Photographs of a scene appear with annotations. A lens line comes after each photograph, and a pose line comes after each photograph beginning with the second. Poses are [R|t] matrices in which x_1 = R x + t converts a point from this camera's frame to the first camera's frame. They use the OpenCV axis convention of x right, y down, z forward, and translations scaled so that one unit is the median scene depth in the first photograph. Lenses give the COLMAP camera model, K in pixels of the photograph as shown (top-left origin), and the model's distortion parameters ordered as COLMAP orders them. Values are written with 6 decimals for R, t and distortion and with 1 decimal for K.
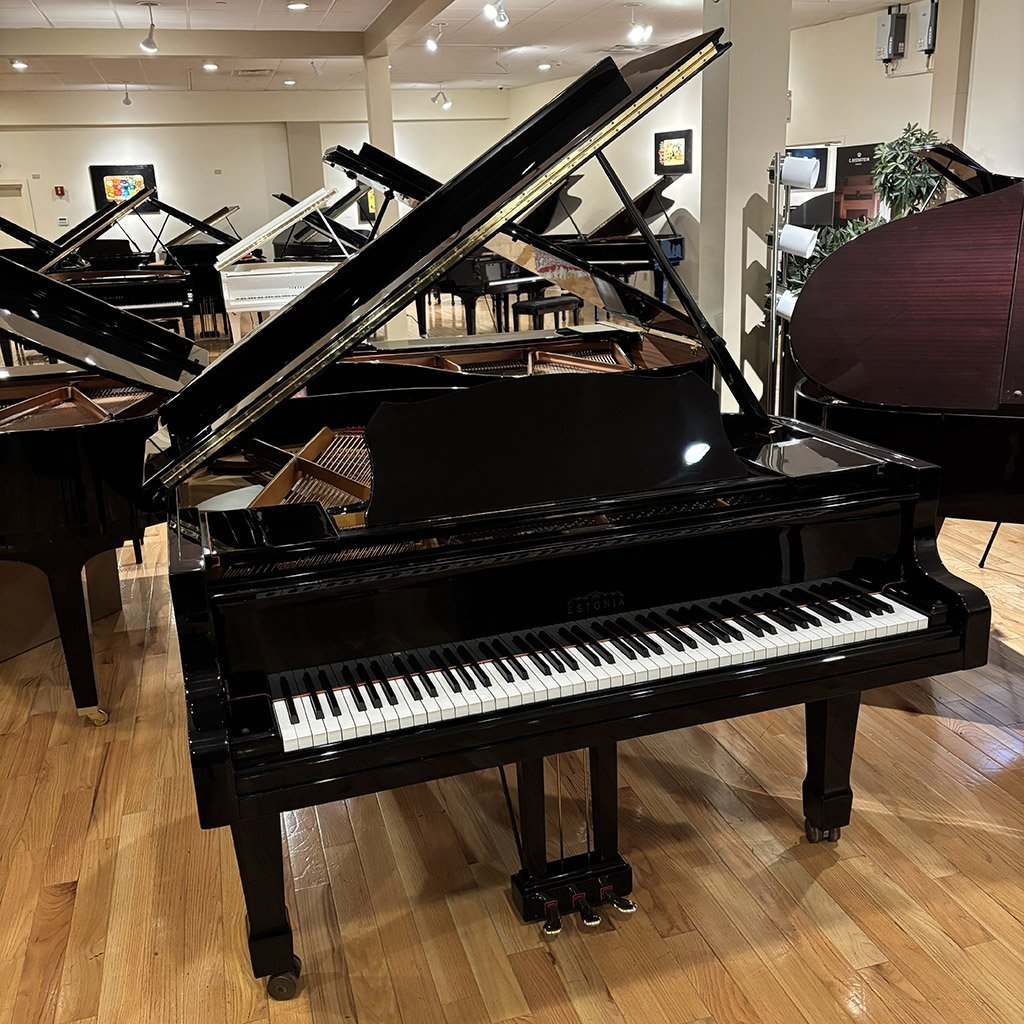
lens RADIAL K [[1041.2, 0, 512.8], [0, 1041.2, 544.8], [0, 0, 1]] dist [-0.053076, -0.006206]
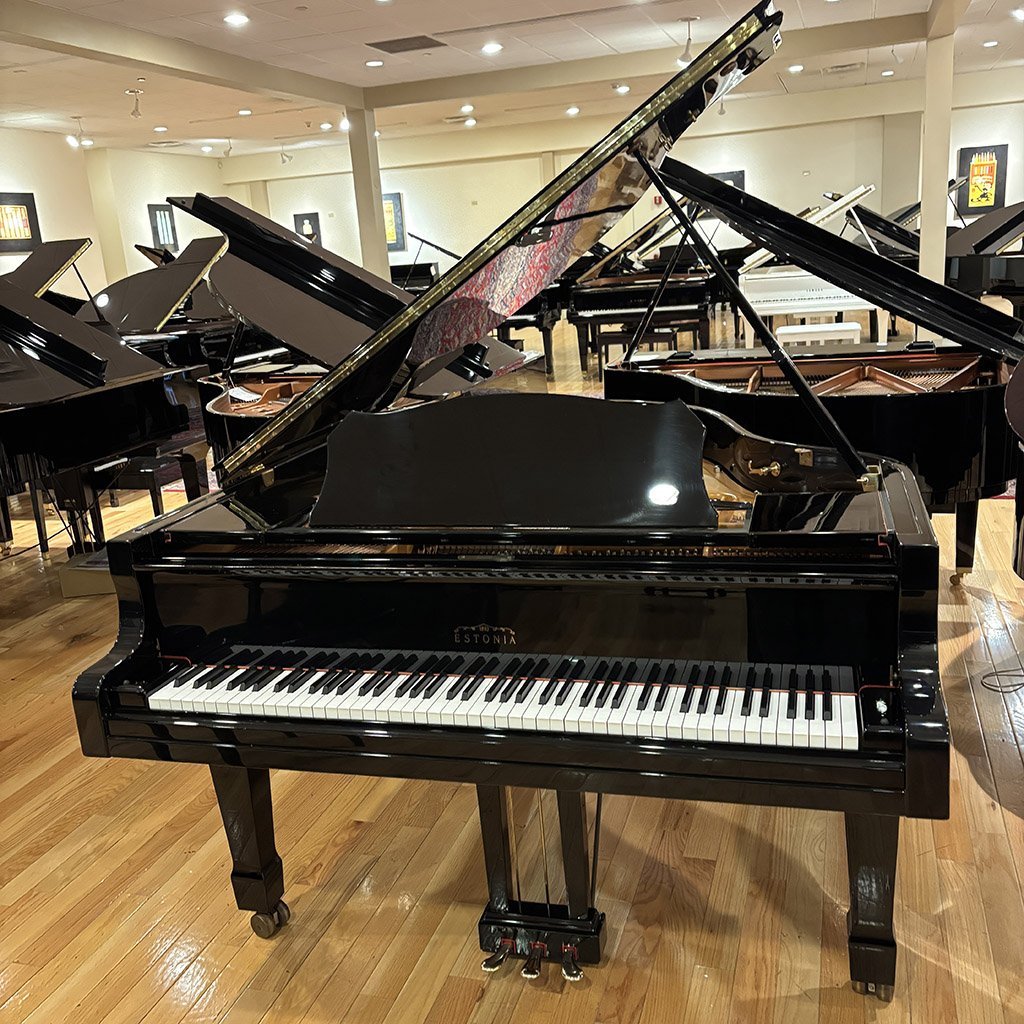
lens RADIAL K [[987.8, 0, 512.0], [0, 987.8, 512.0], [0, 0, 1]] dist [0.061916, 0.005971]
pose [[0.821599, 0.117019, -0.557927, 0.274218], [-0.127919, 0.991591, 0.019603, -0.036606], [0.555529, 0.055264, 0.829659, 0.109733]]
